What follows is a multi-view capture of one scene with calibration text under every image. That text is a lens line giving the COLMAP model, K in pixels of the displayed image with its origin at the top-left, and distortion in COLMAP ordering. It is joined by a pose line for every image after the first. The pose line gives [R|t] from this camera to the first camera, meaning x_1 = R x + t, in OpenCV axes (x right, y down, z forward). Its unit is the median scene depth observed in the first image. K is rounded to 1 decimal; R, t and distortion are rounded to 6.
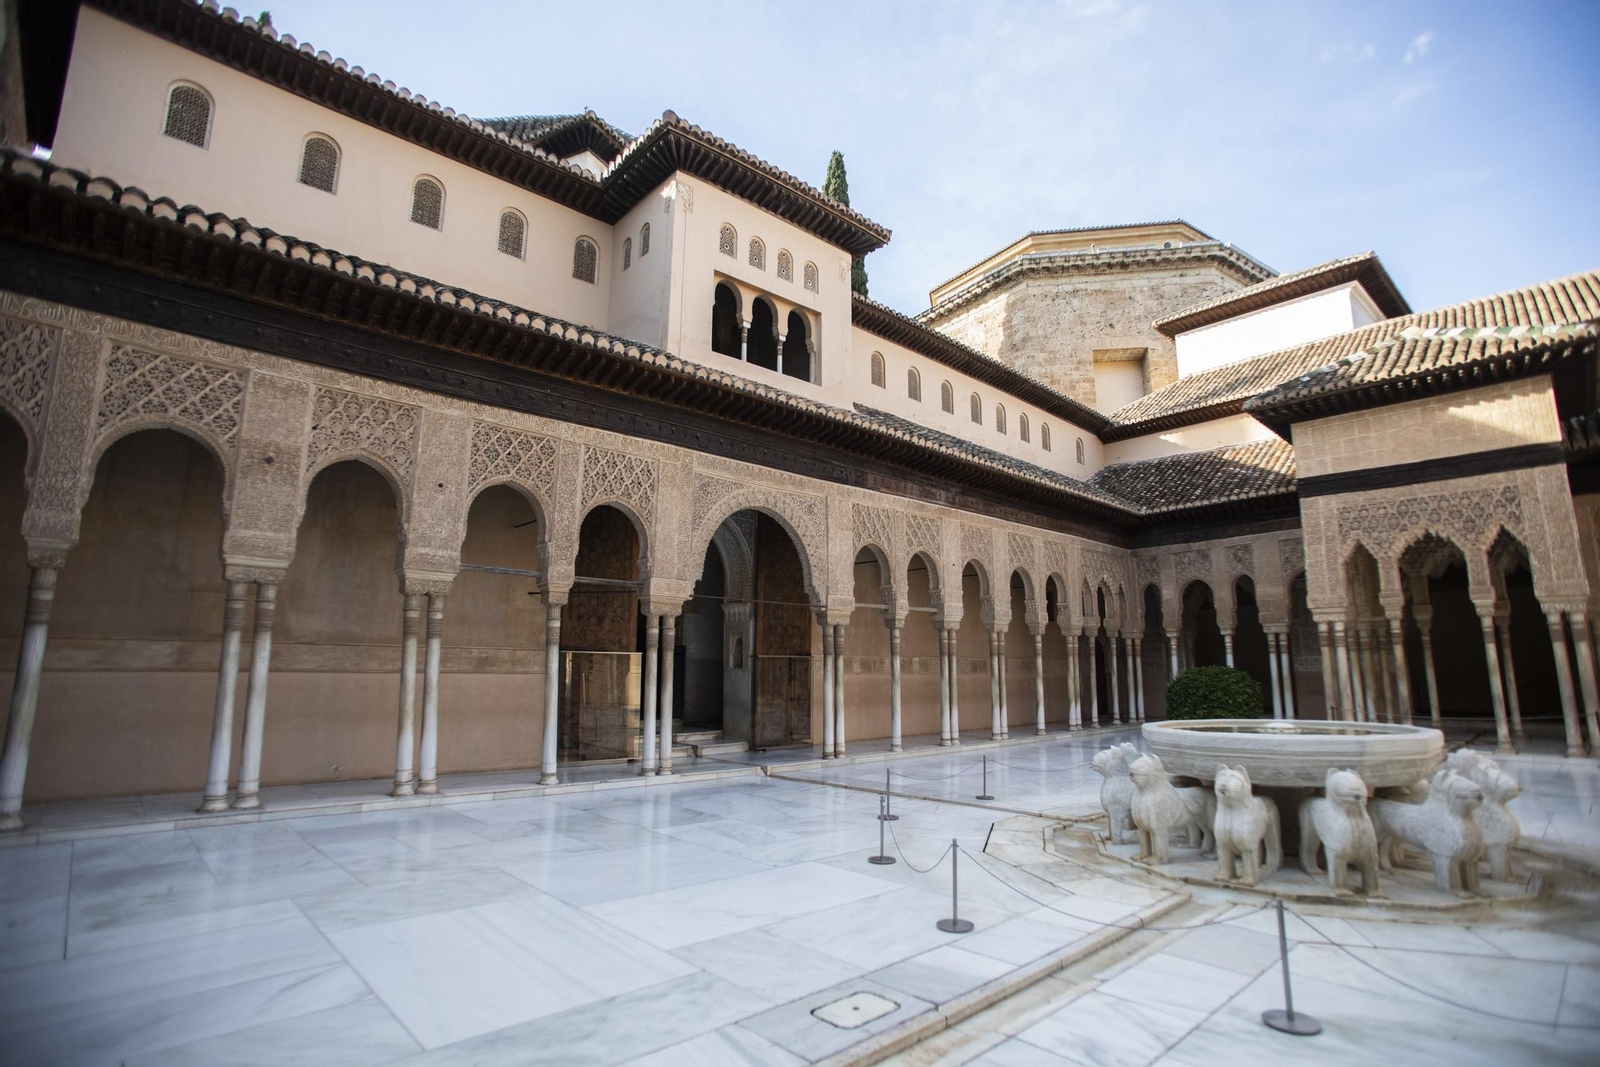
lens RADIAL K [[799.1, 0, 815.0], [0, 799.1, 539.2], [0, 0, 1]] dist [-0.085573, 0.043970]
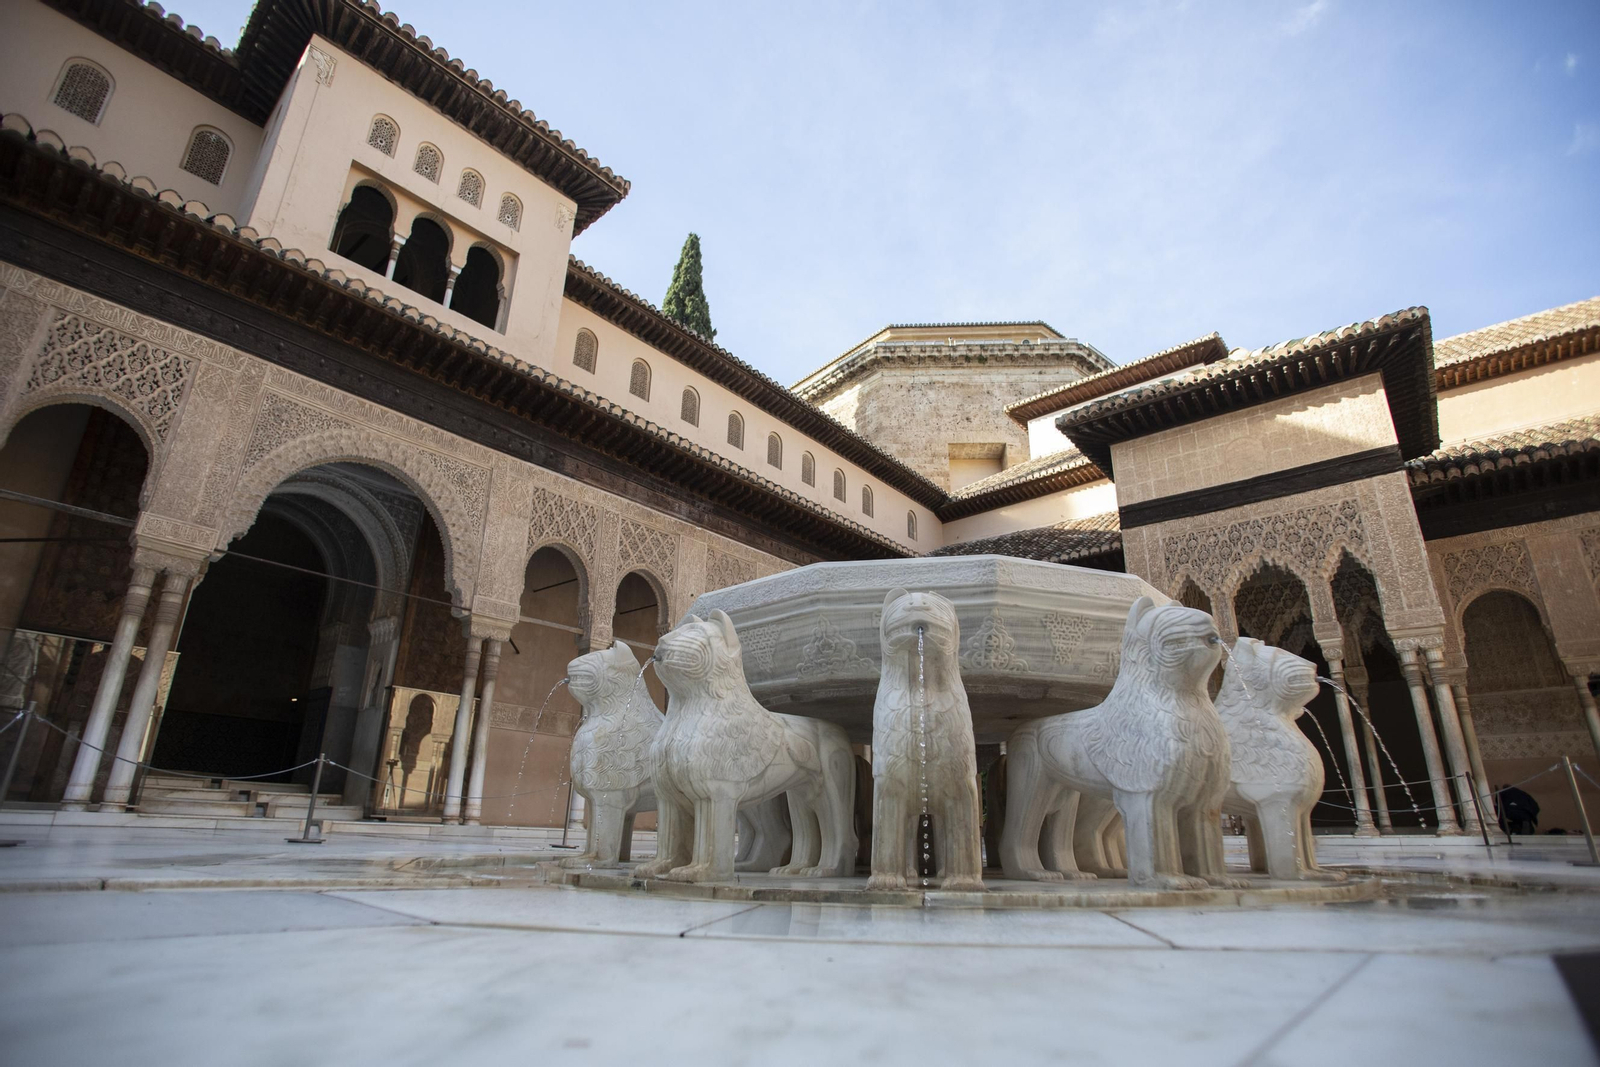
lens RADIAL K [[827.6, 0, 802.8], [0, 827.6, 548.0], [0, 0, 1]] dist [-0.099550, 0.056265]
pose [[0.993168, 0.051658, 0.104641, 0.222644], [-0.033388, 0.984988, -0.169365, 0.136912], [-0.111819, 0.164714, 0.979983, 0.218645]]
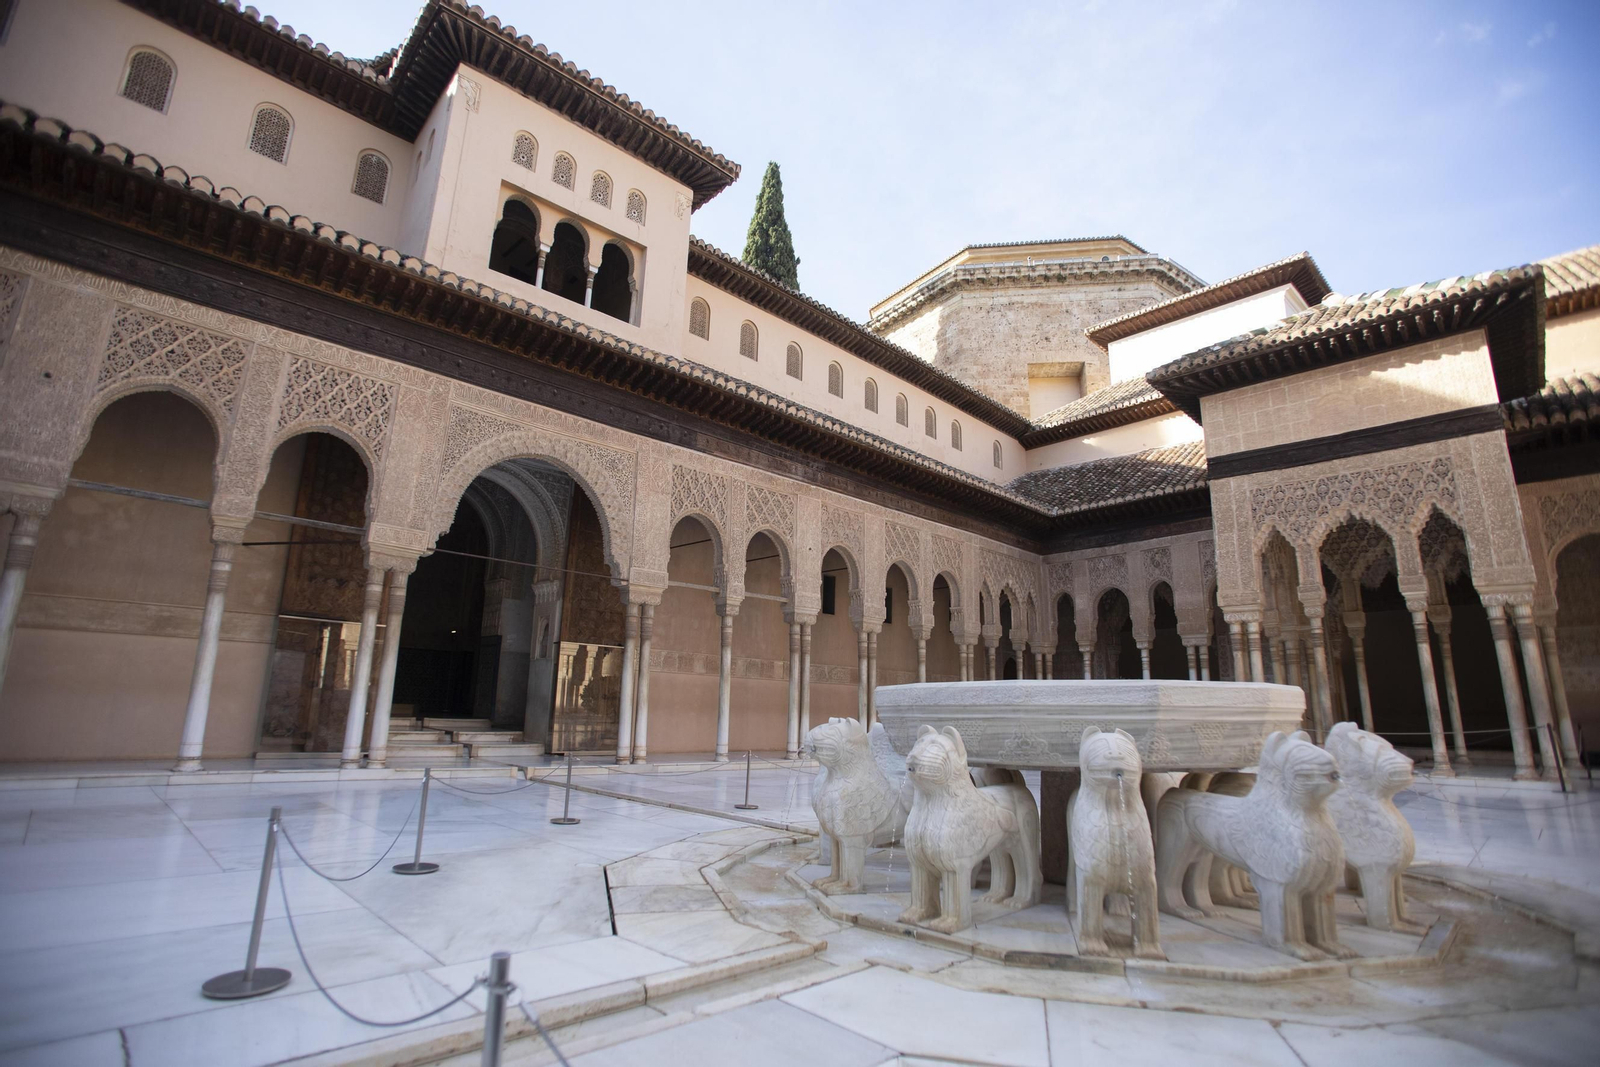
lens RADIAL K [[790.9, 0, 800.0], [0, 790.9, 533.5], [0, 0, 1]] dist [-0.089357, 0.046039]
pose [[0.999616, 0.024071, 0.013723, 0.172628], [-0.023238, 0.998050, -0.057926, 0.074709], [-0.015090, 0.057585, 0.998227, 0.163147]]
